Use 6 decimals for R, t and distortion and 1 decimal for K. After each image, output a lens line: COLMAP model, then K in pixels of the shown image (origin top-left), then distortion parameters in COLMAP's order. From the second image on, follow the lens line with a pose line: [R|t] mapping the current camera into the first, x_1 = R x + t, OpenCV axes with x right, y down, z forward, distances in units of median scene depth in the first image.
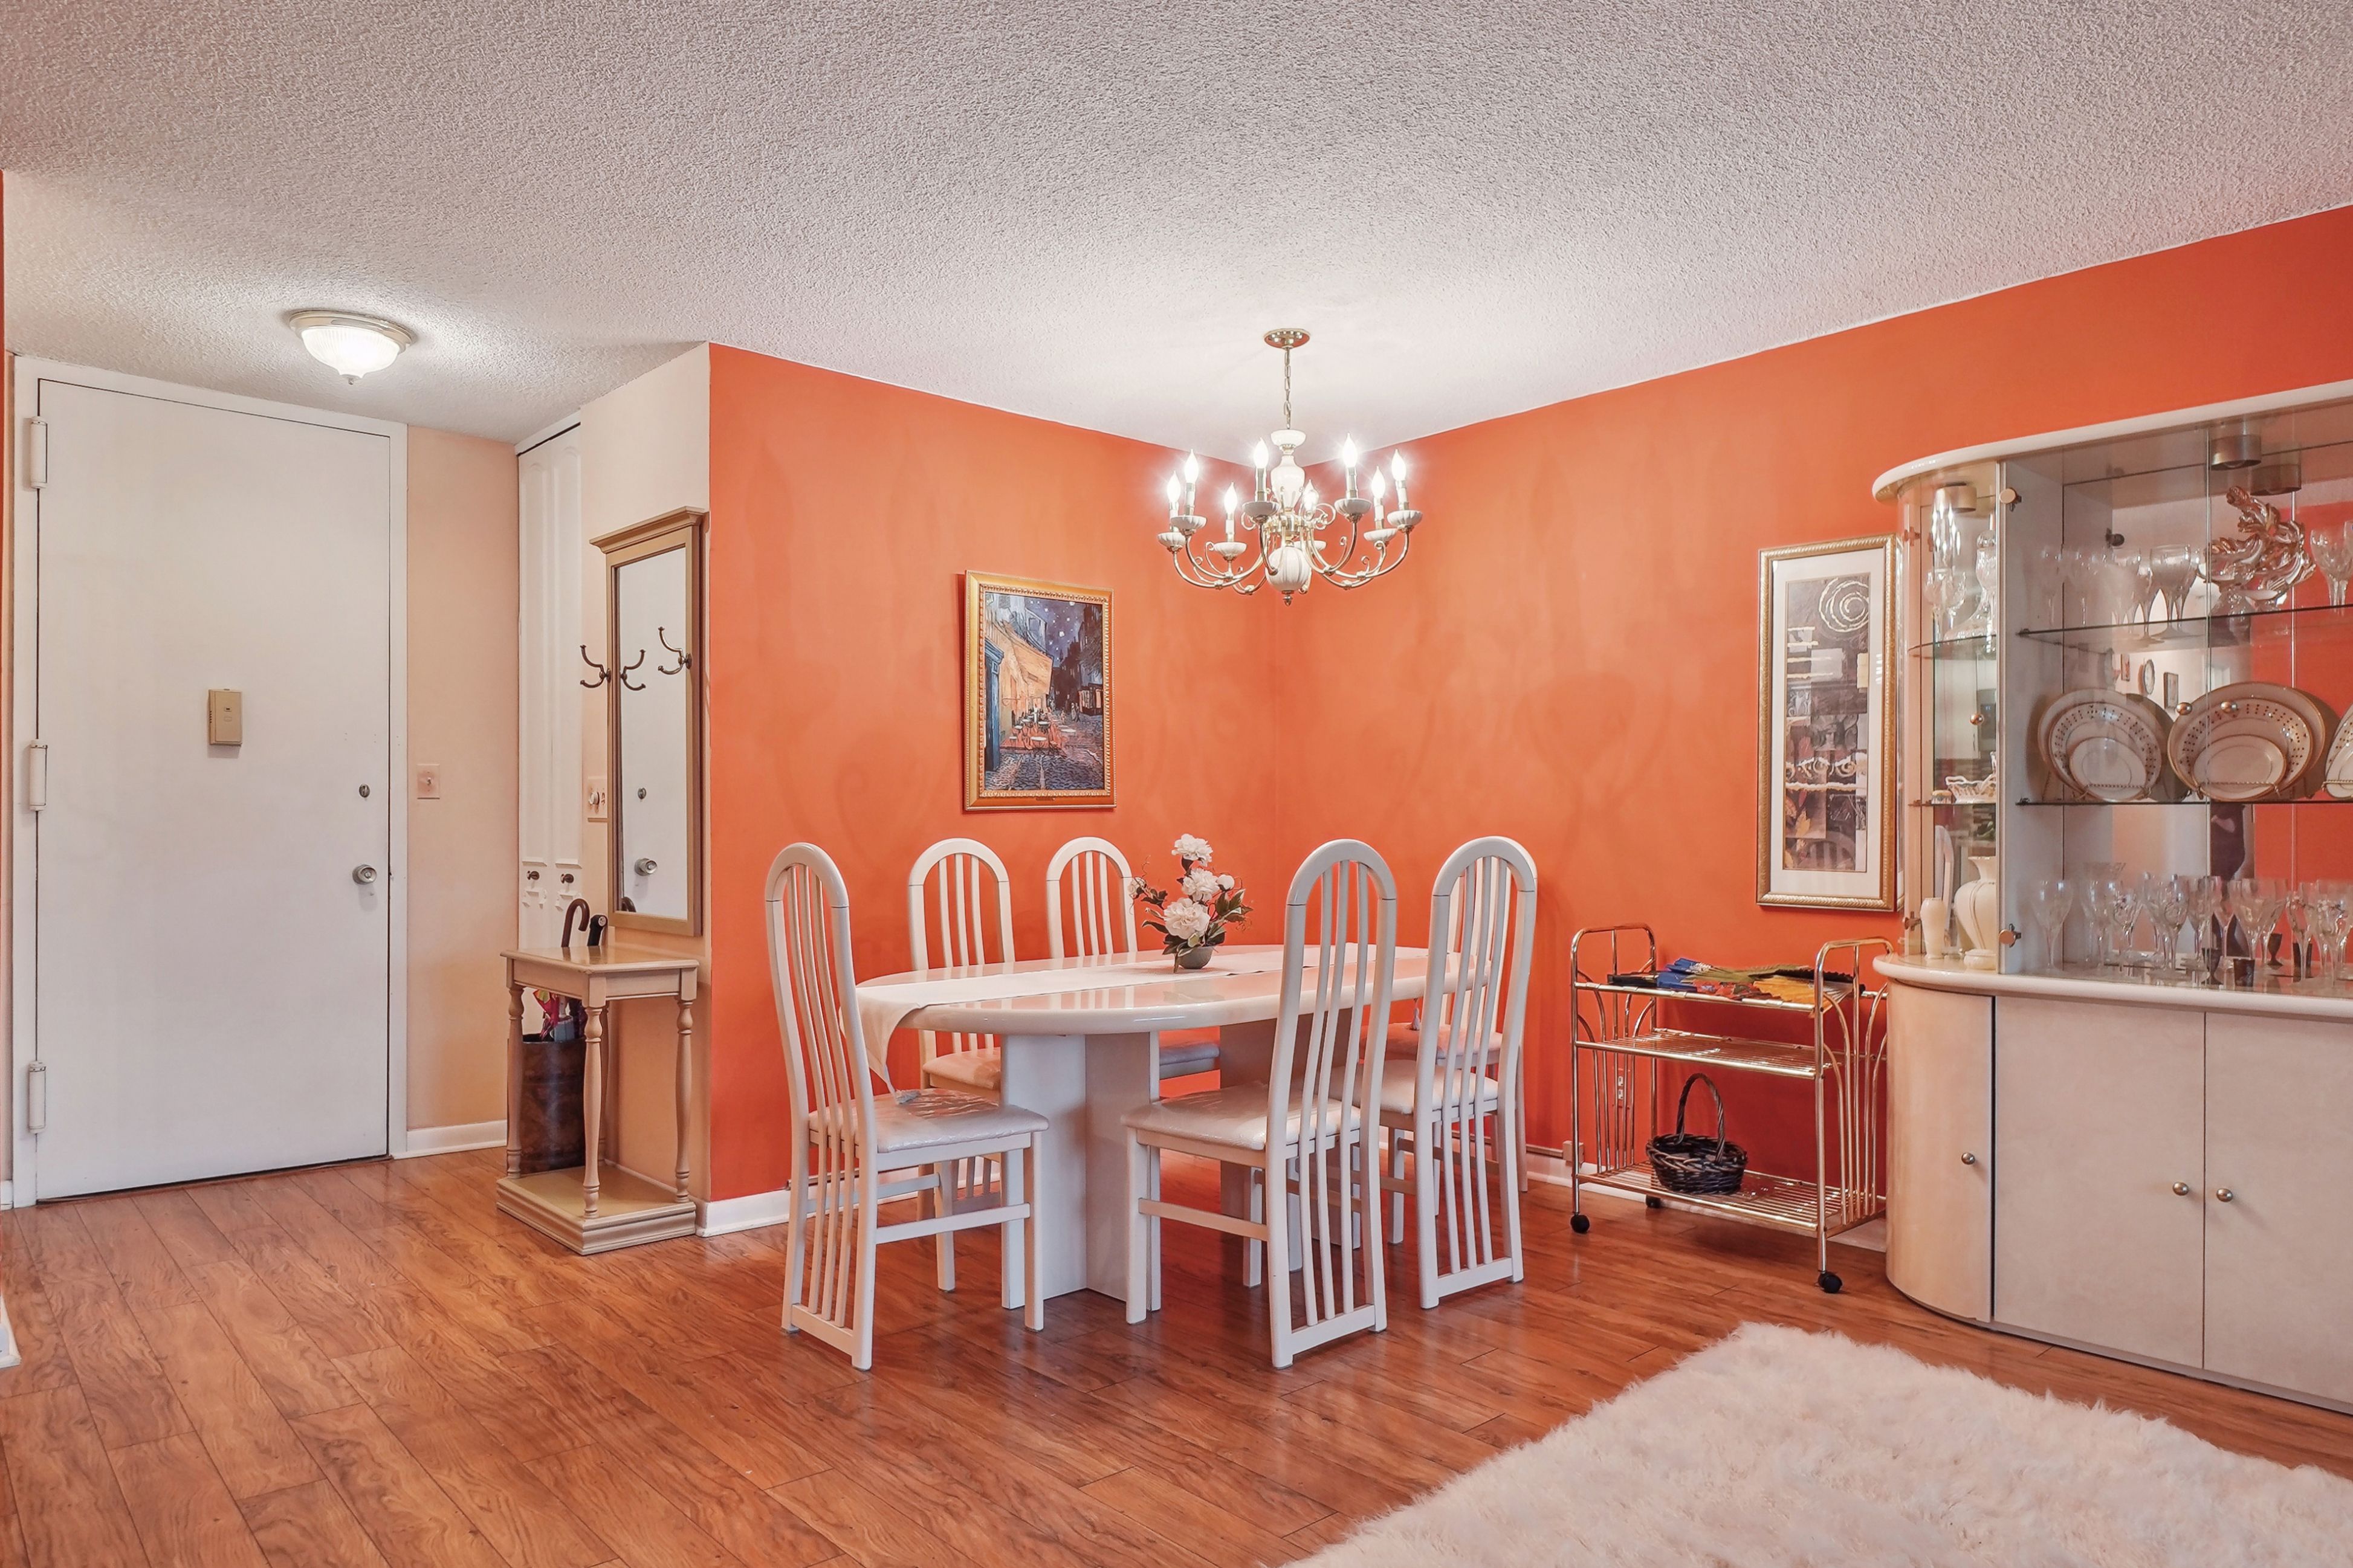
lens RADIAL K [[1461.2, 0, 1165.8], [0, 1461.2, 832.1], [0, 0, 1]] dist [0.003780, -0.003577]
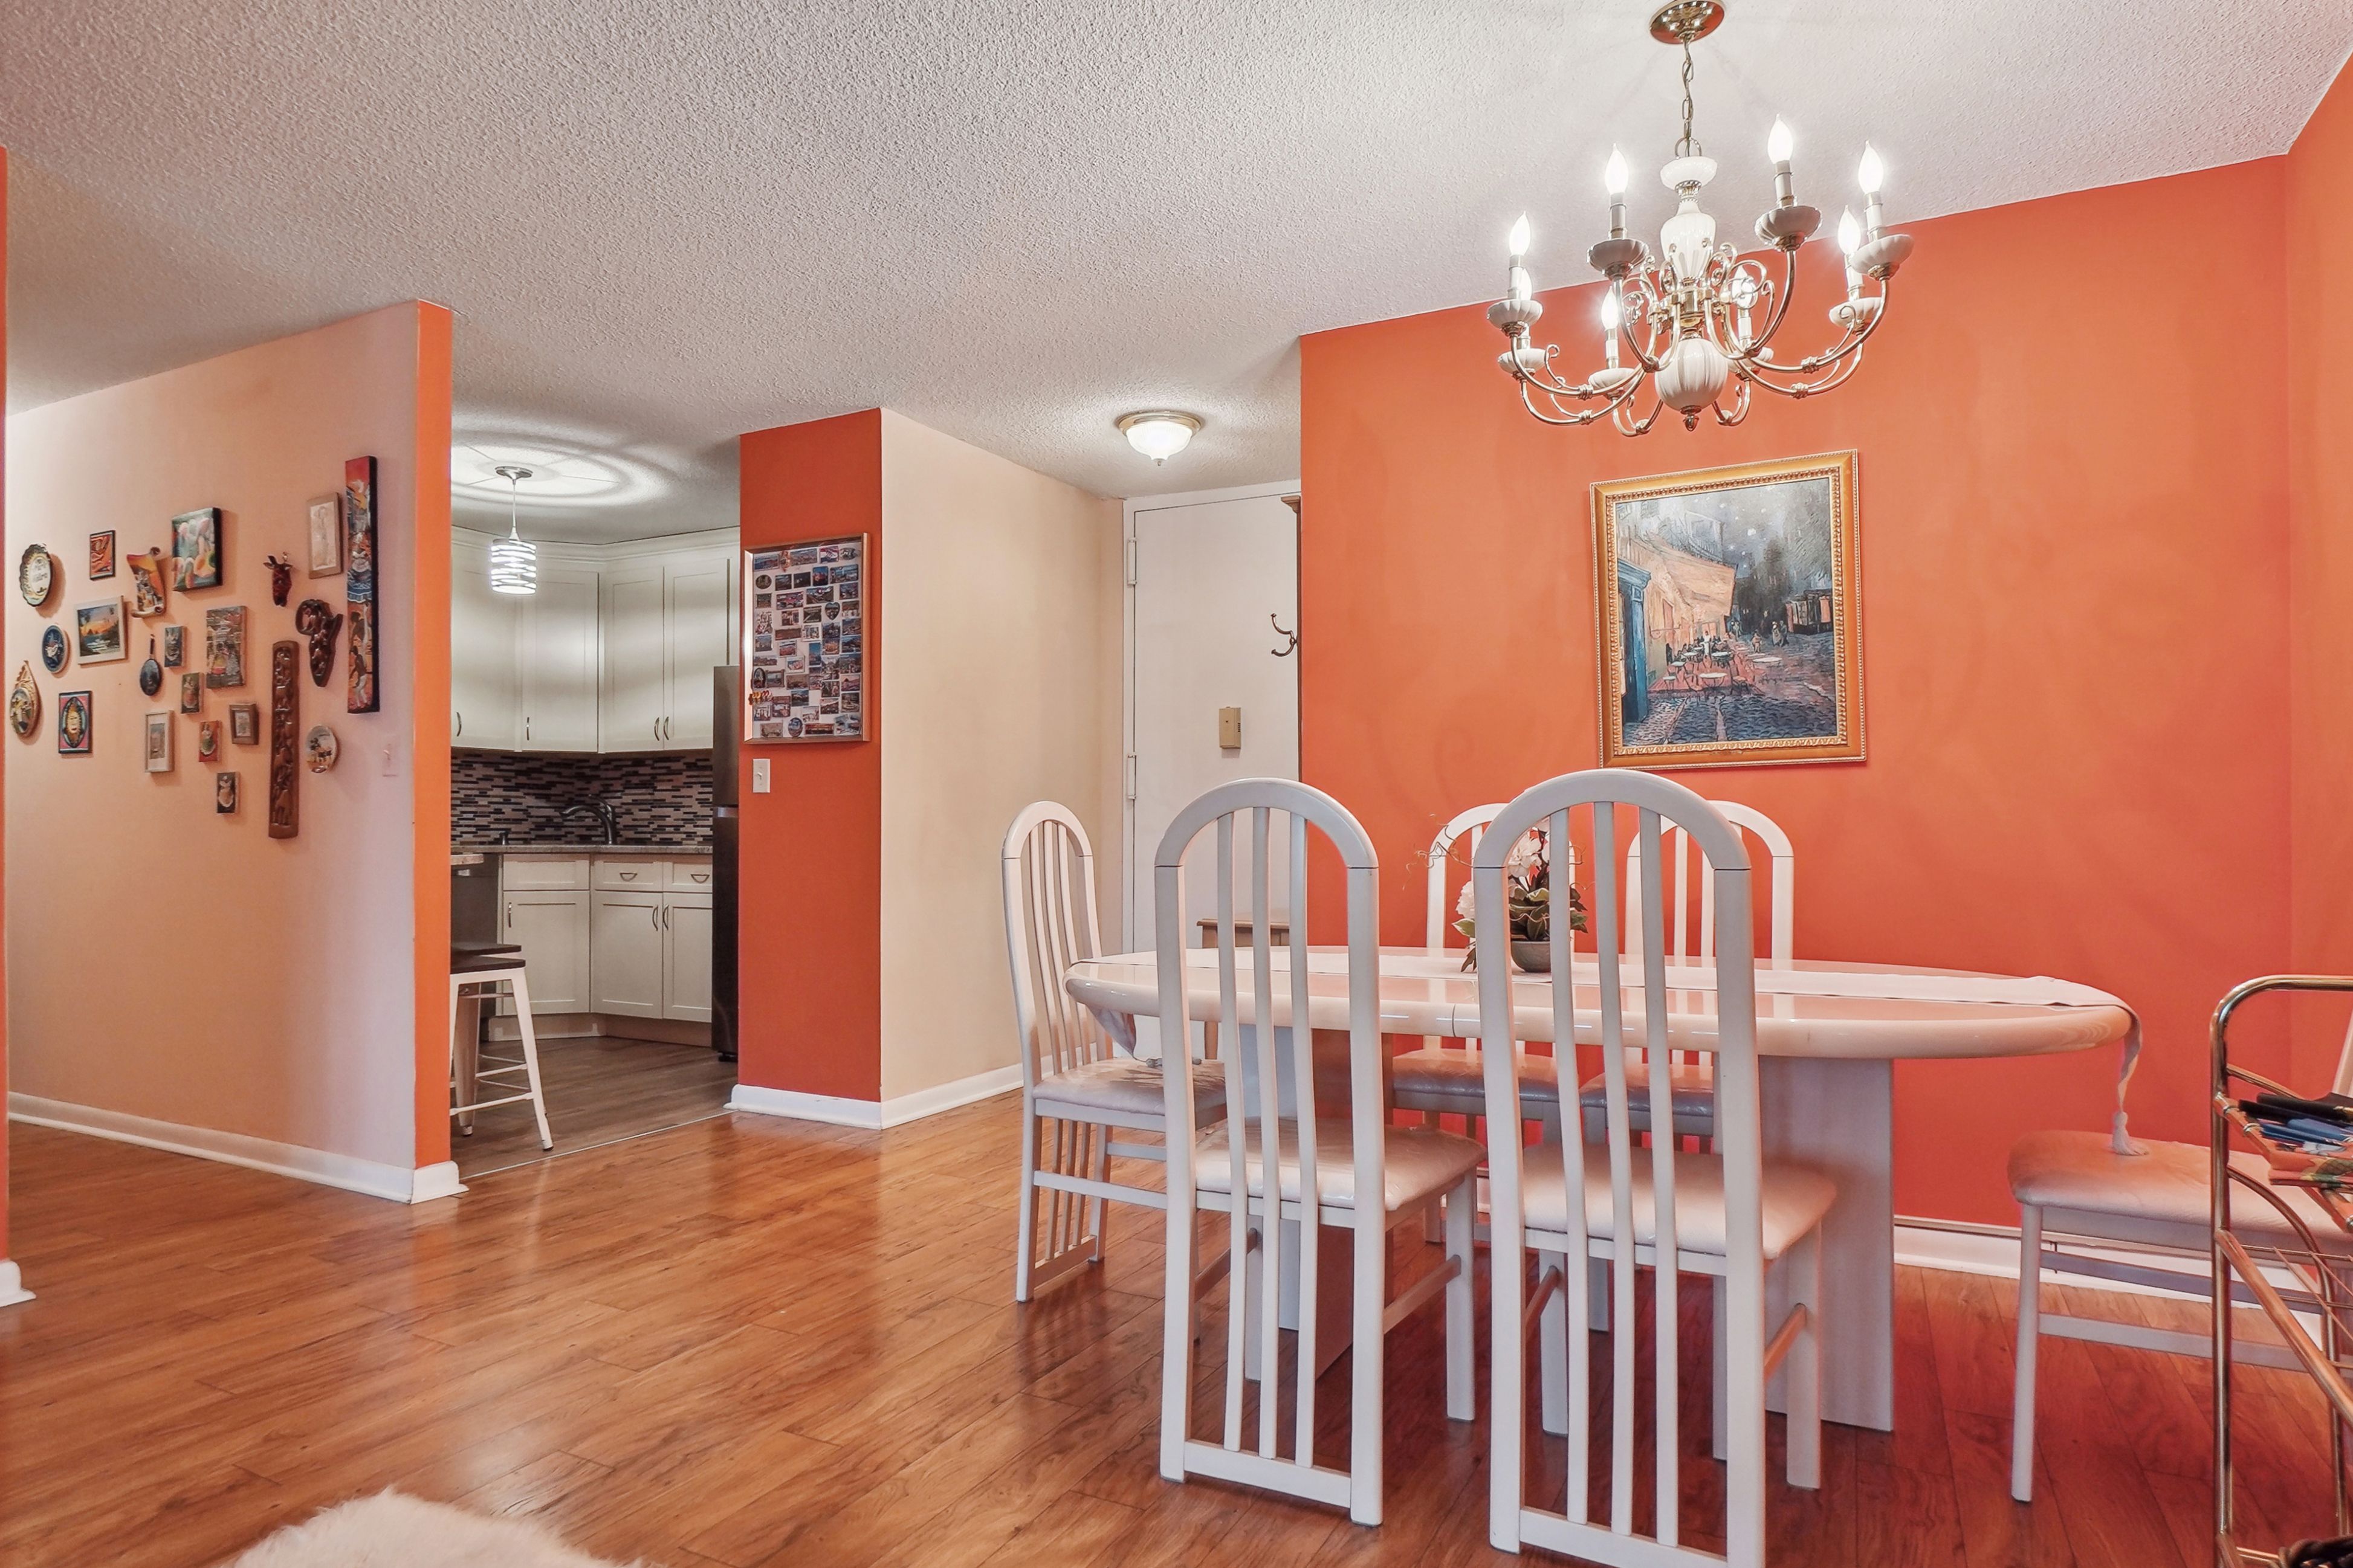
lens RADIAL K [[1346.0, 0, 1163.6], [0, 1346.0, 819.5], [0, 0, 1]] dist [-0.003035, -0.000065]
pose [[0.354263, -0.011537, -0.935075, 0.627236], [-0.003344, 0.999902, -0.013603, 0.029822], [0.935140, 0.007946, 0.354189, 0.639878]]
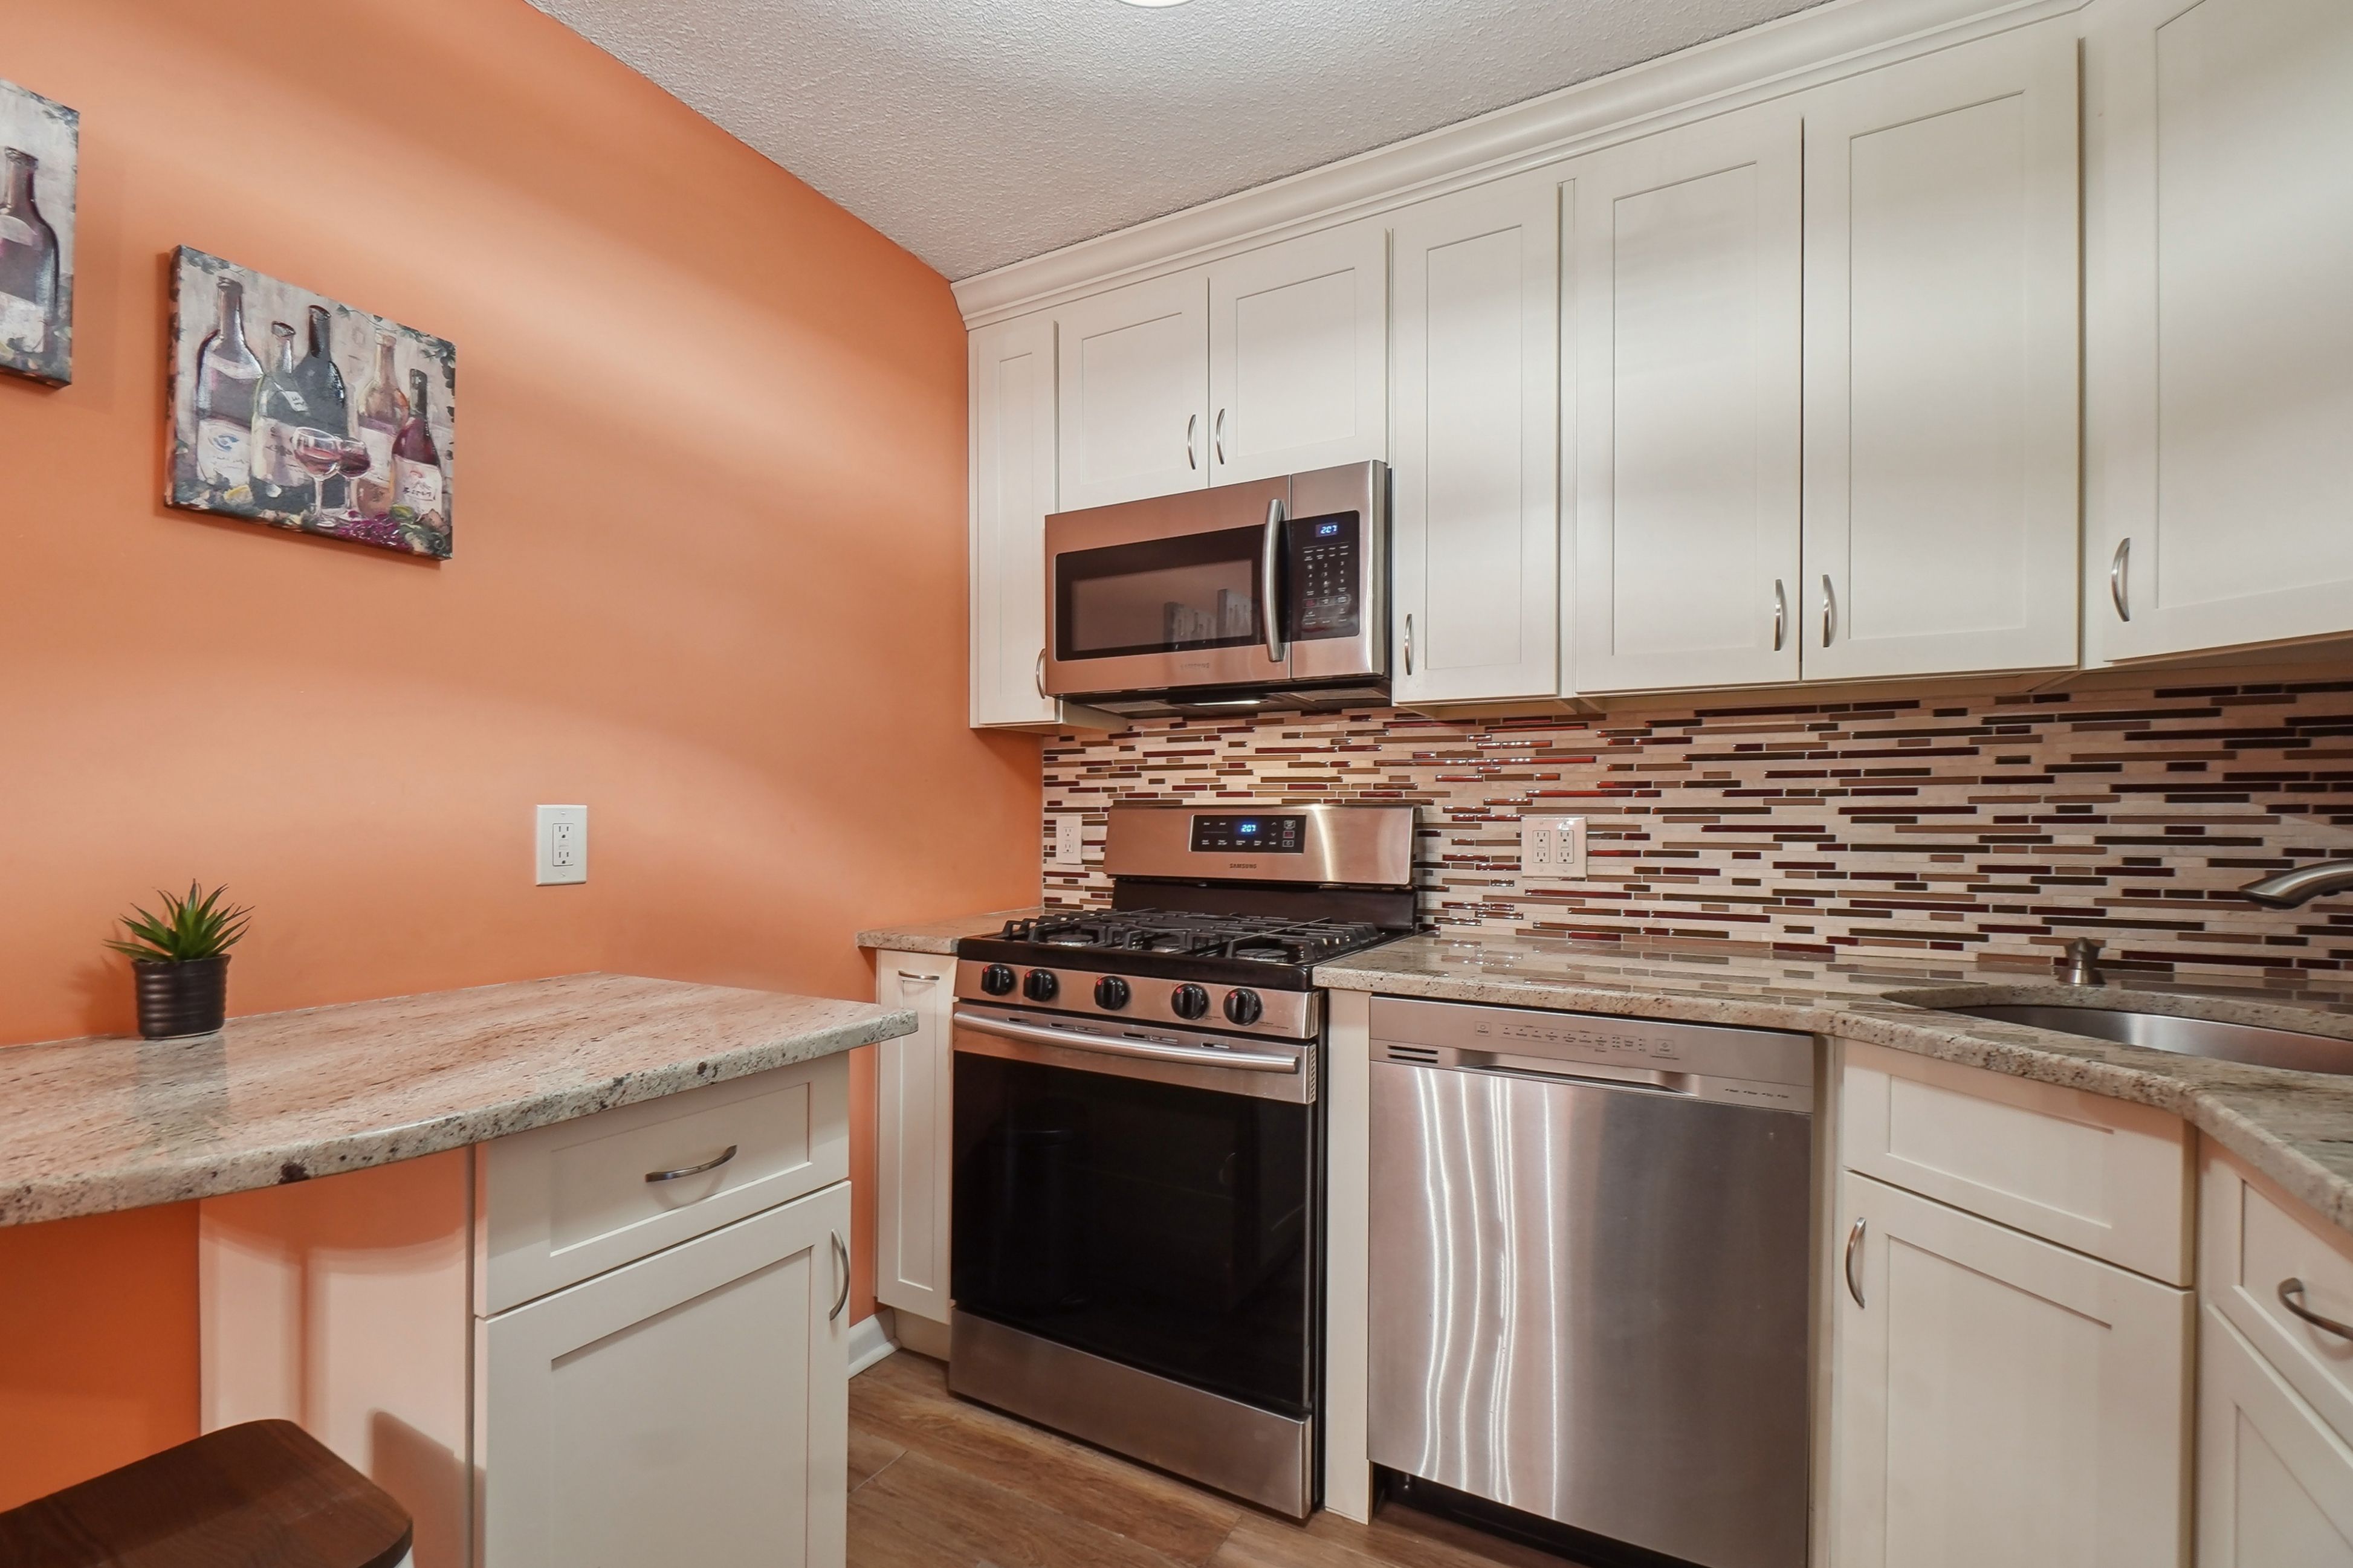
lens RADIAL K [[1041.6, 0, 1163.0], [0, 1041.6, 822.7], [0, 0, 1]] dist [0.003568, -0.003233]
pose [[-0.949860, -0.001652, -0.312672, -0.985340], [-0.003997, 0.999968, 0.006861, -0.027815], [0.312651, 0.007767, -0.949836, 0.742846]]
